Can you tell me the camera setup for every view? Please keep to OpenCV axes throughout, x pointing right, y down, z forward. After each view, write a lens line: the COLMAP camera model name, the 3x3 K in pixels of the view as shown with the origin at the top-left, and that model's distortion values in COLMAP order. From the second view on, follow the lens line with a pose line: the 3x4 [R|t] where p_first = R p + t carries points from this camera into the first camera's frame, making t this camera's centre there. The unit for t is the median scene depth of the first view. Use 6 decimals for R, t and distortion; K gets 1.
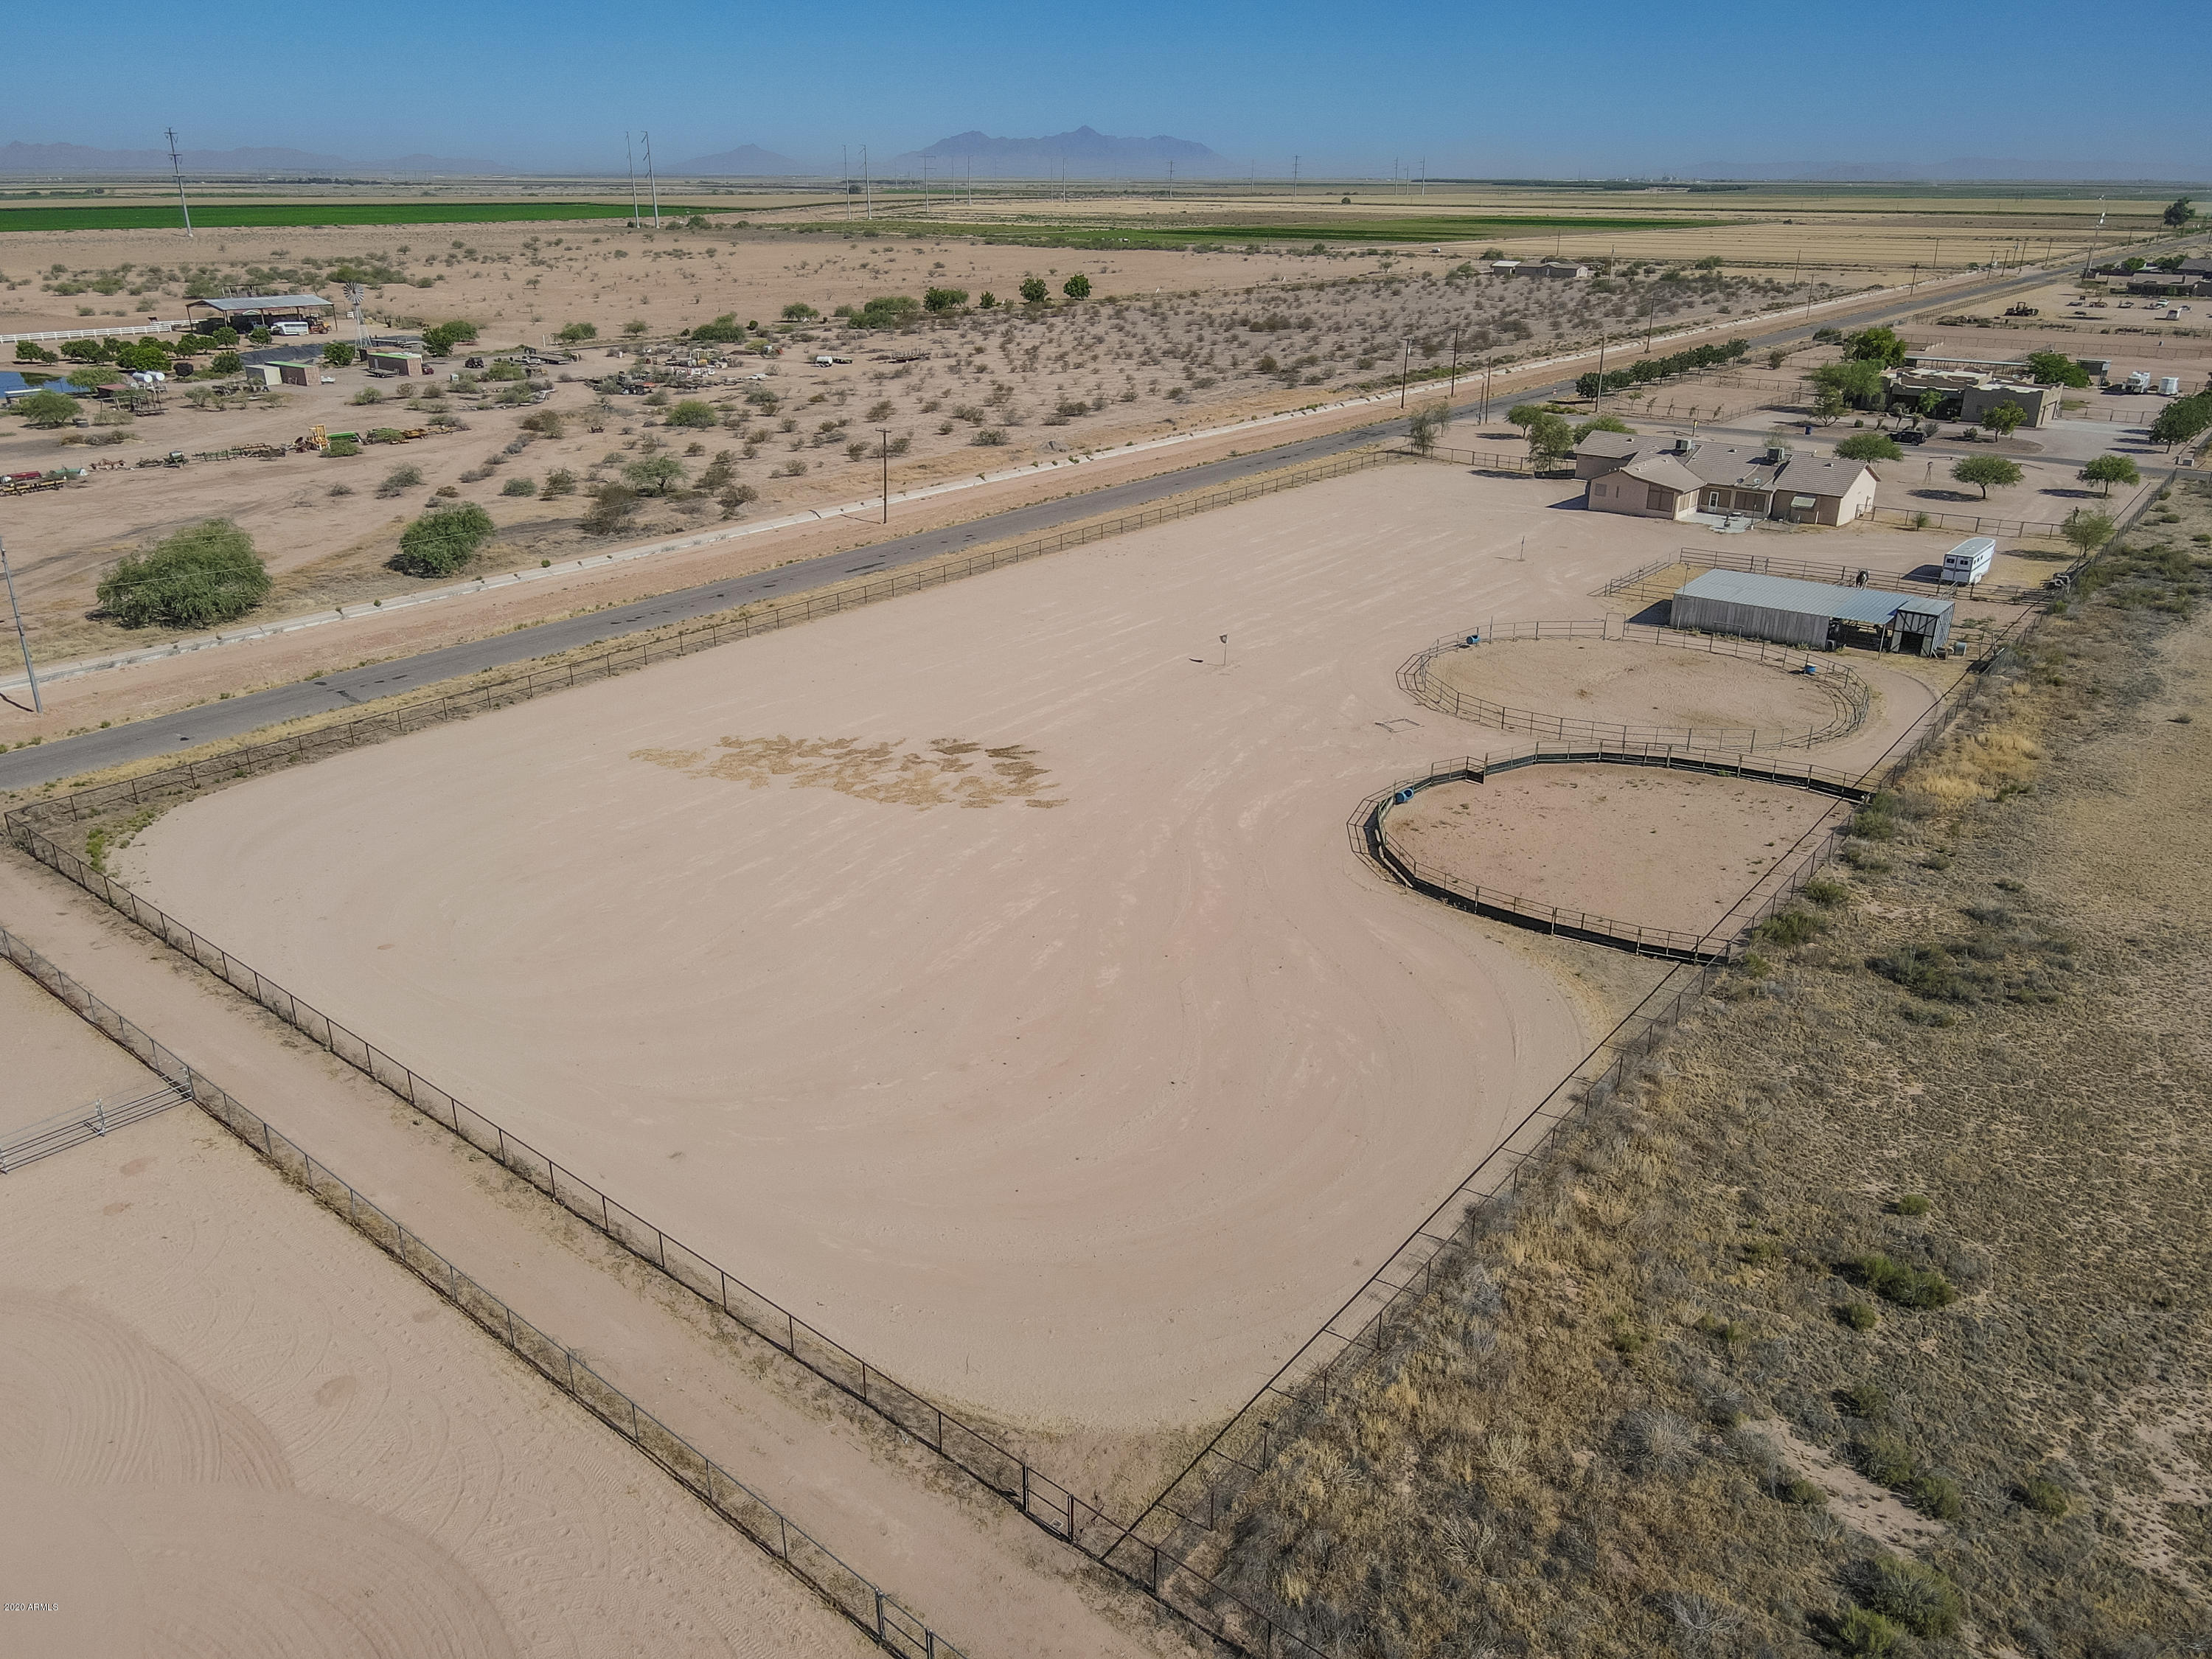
lens RADIAL K [[1621.0, 0, 1106.0], [0, 1621.0, 829.5], [0, 0, 1]] dist [0.010085, 0.009463]
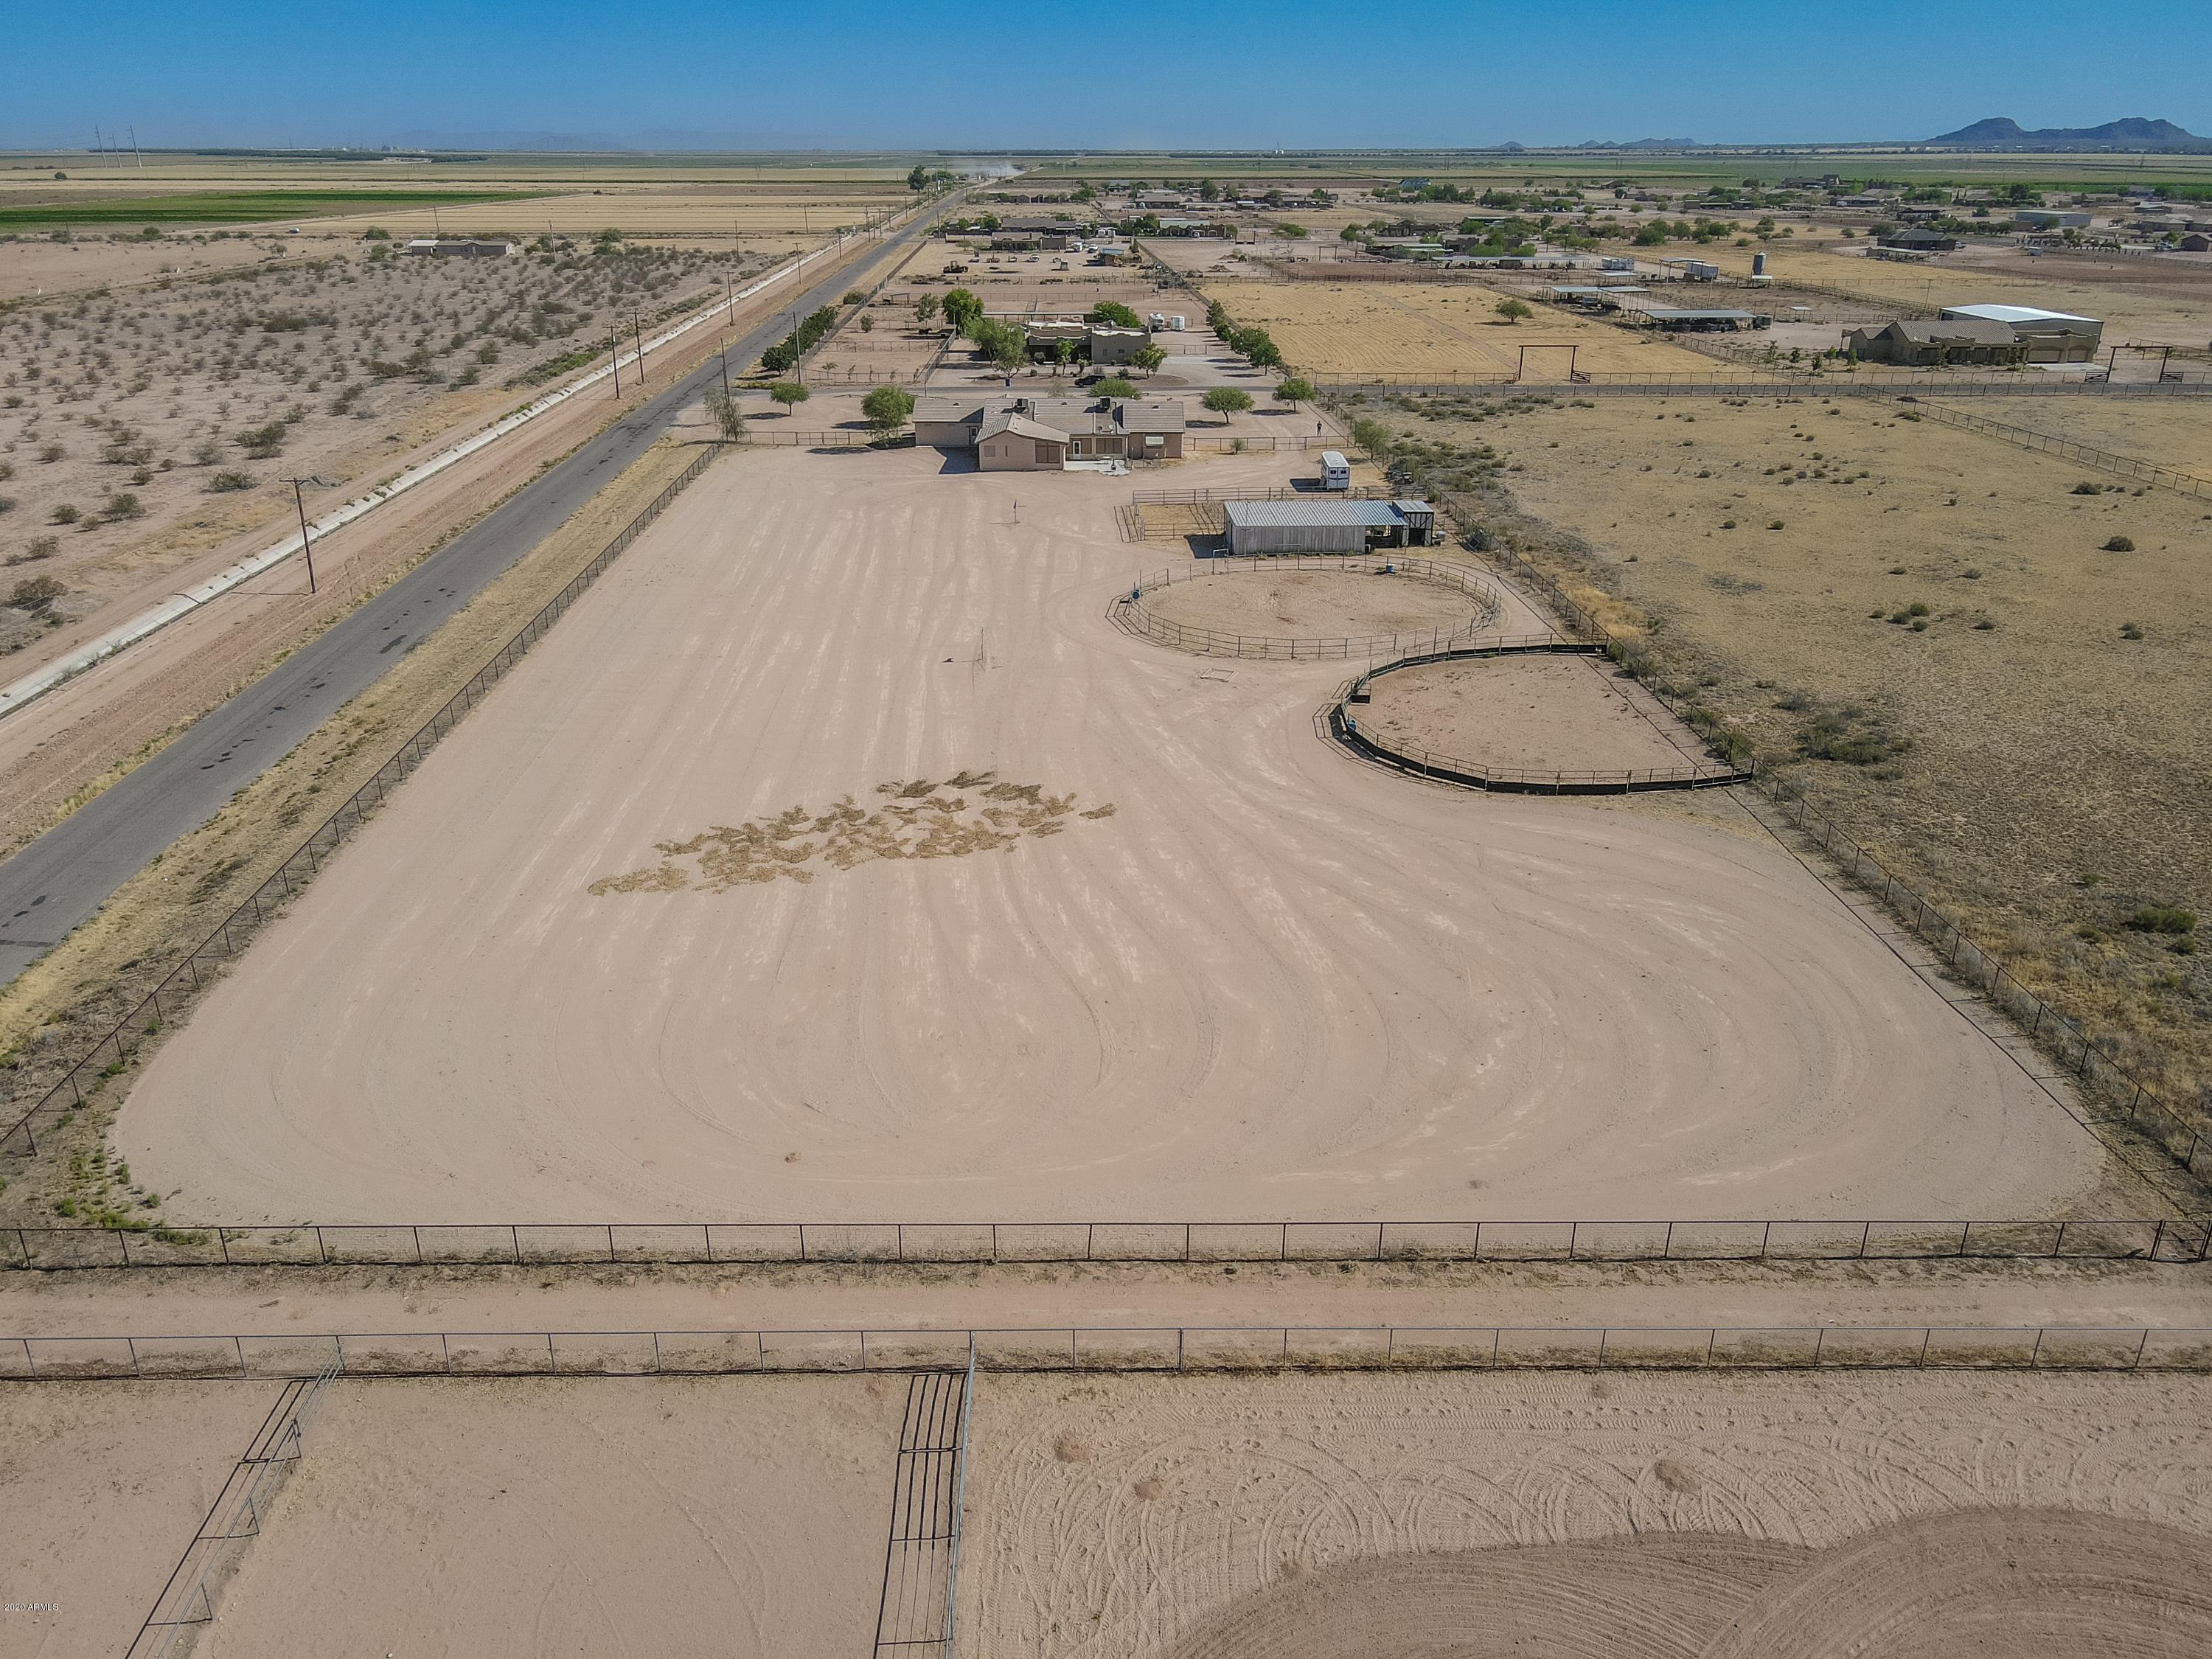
lens RADIAL K [[1637.8, 0, 1106.0], [0, 1637.8, 829.5], [0, 0, 1]] dist [0.008074, 0.001541]
pose [[0.766358, -0.251900, 0.590967, -0.567980], [0.244333, 0.965074, 0.094516, -0.090252], [-0.594136, 0.071959, 0.801140, 0.192163]]
